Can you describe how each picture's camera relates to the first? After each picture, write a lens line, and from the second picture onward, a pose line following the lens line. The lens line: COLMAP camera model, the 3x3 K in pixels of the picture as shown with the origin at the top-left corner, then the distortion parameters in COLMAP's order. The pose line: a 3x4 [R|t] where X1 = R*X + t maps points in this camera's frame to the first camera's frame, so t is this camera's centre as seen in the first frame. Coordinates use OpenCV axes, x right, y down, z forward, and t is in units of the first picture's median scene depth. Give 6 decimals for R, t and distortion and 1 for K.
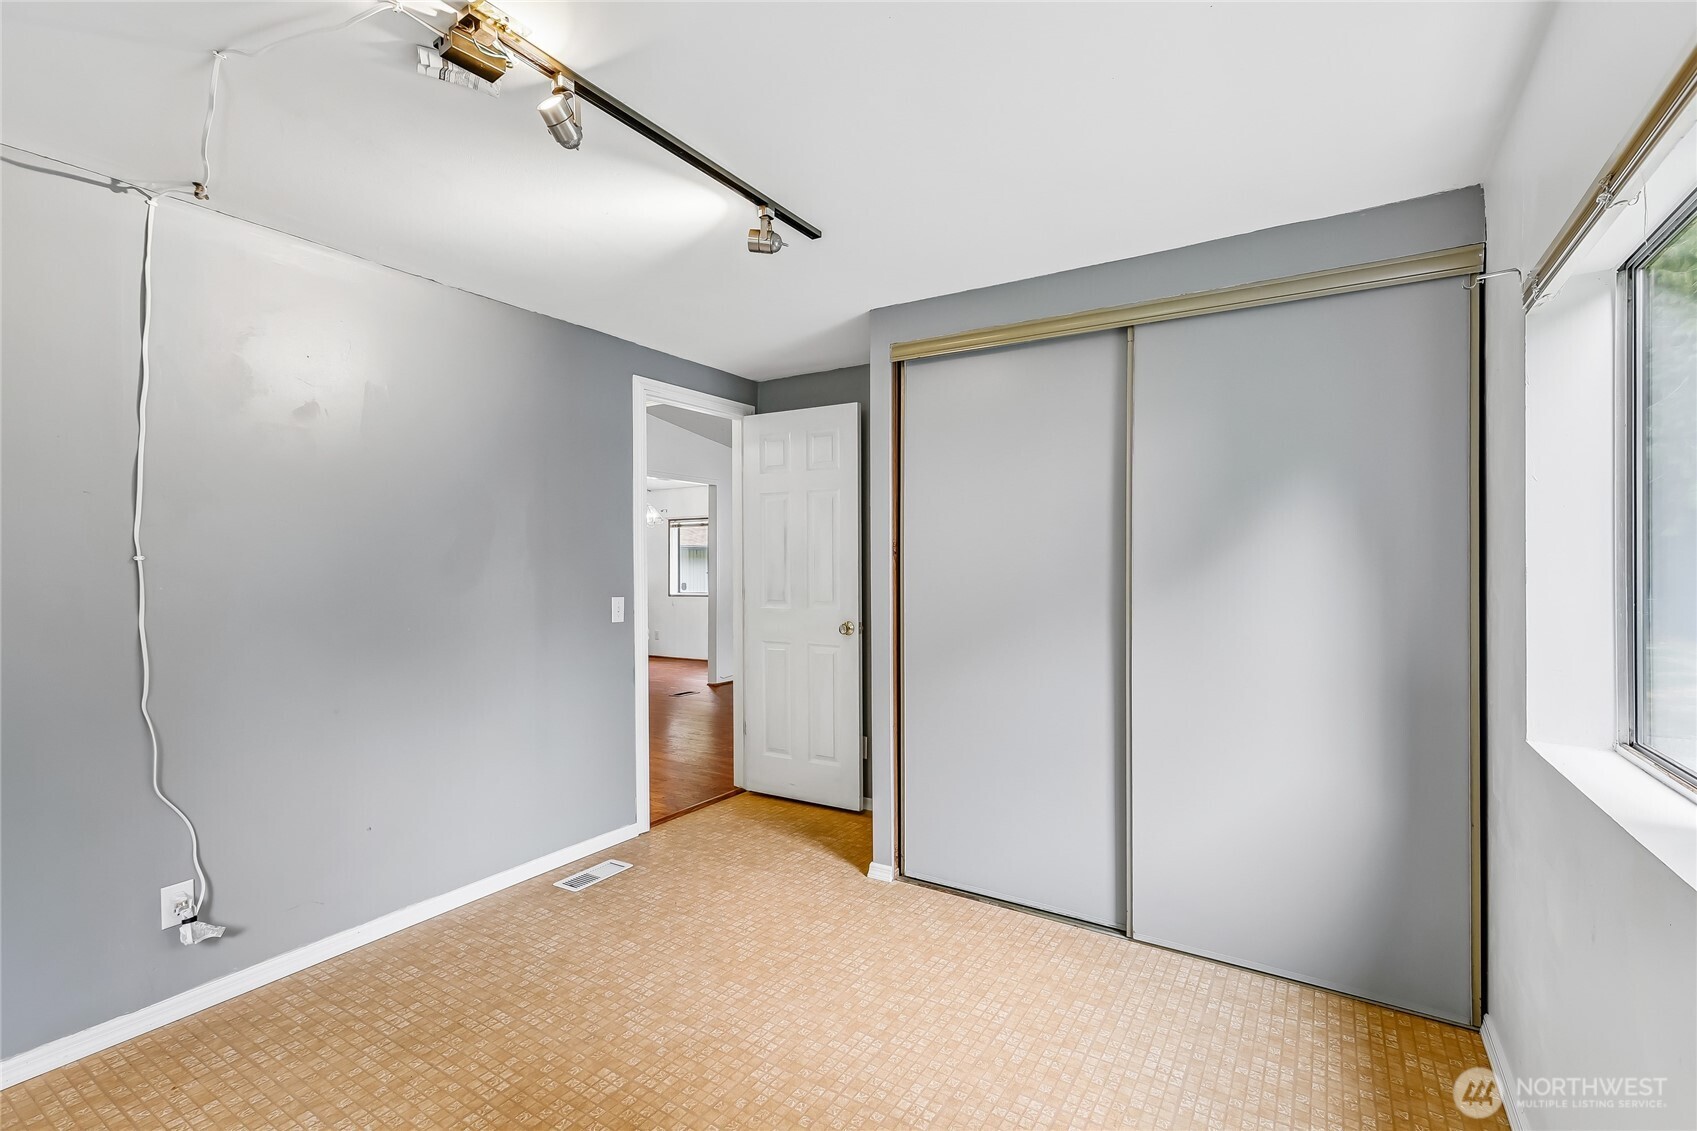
lens RADIAL K [[753.1, 0, 860.0], [0, 753.1, 560.7], [0, 0, 1]] dist [0.004487, 0.000395]
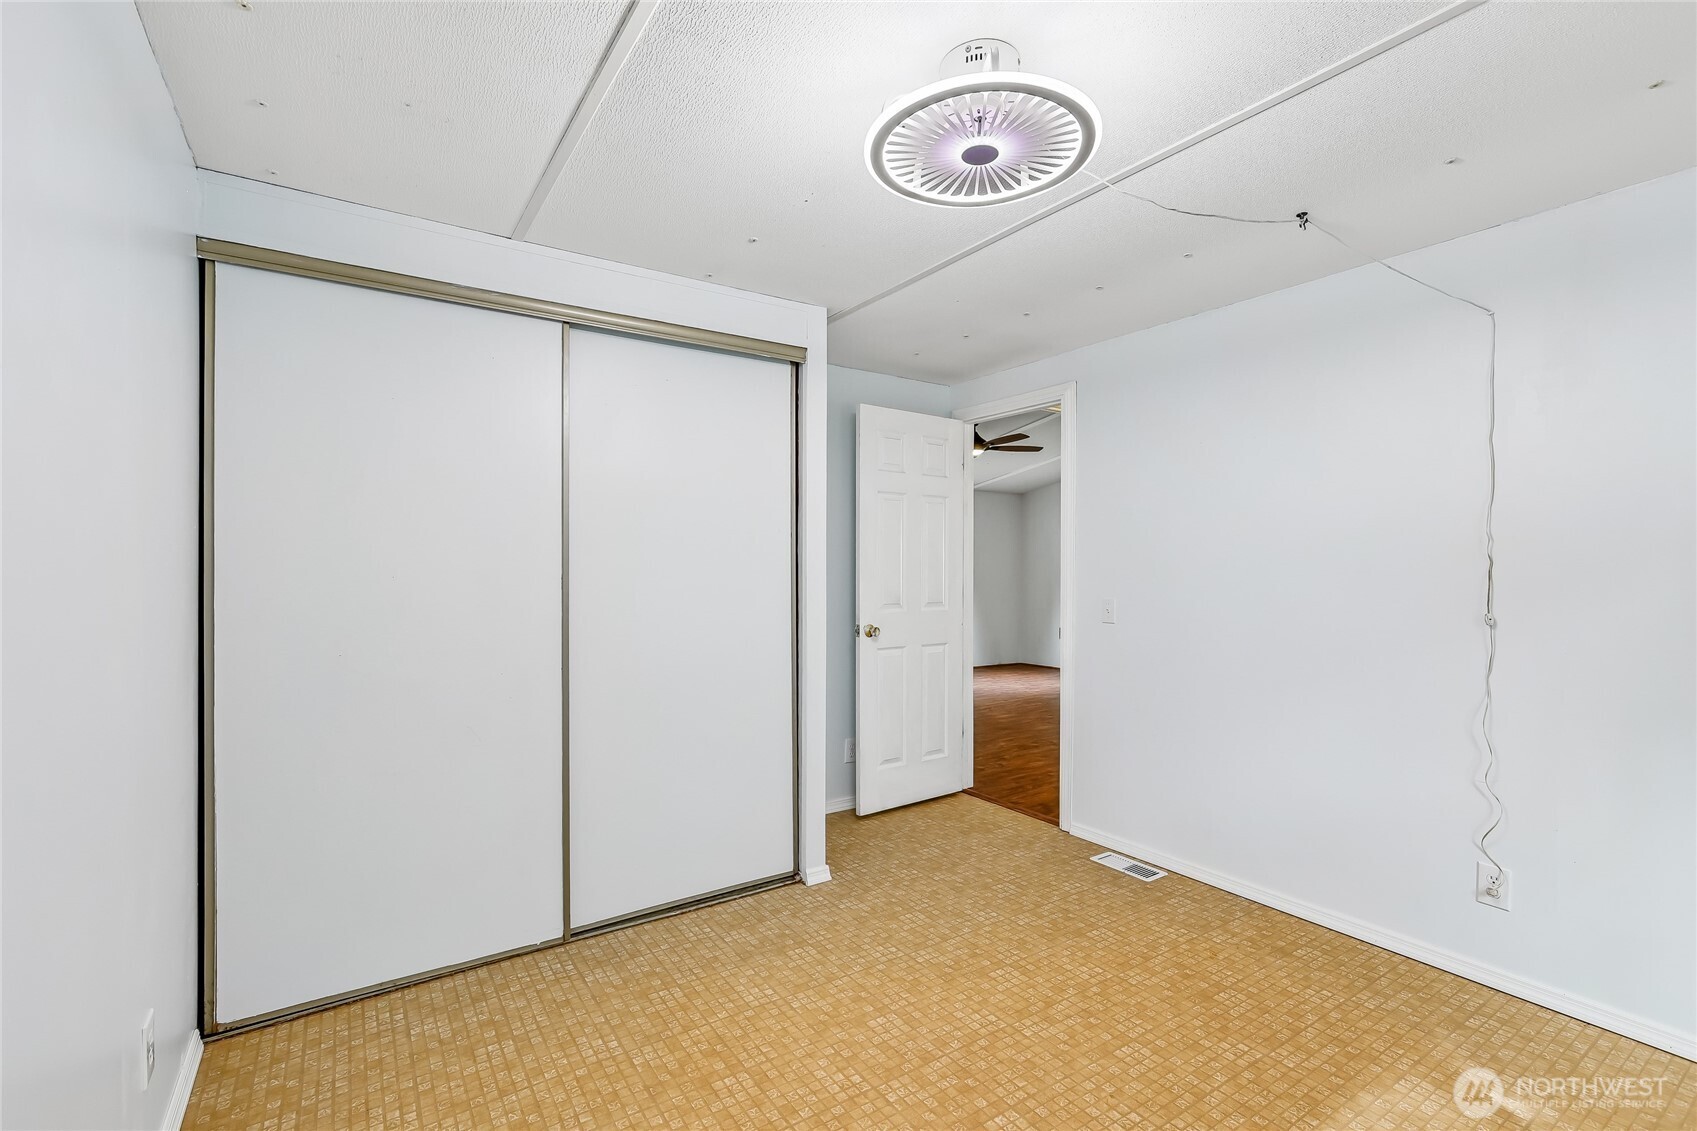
lens RADIAL K [[760.1, 0, 848.5], [0, 760.1, 565.5], [0, 0, 1]] dist [0.008930, 0.000811]
pose [[0.409718, -0.003243, 0.912206, -0.413393], [-0.004139, 0.999977, 0.005414, -0.002608], [-0.912203, -0.005994, 0.409695, 0.256618]]
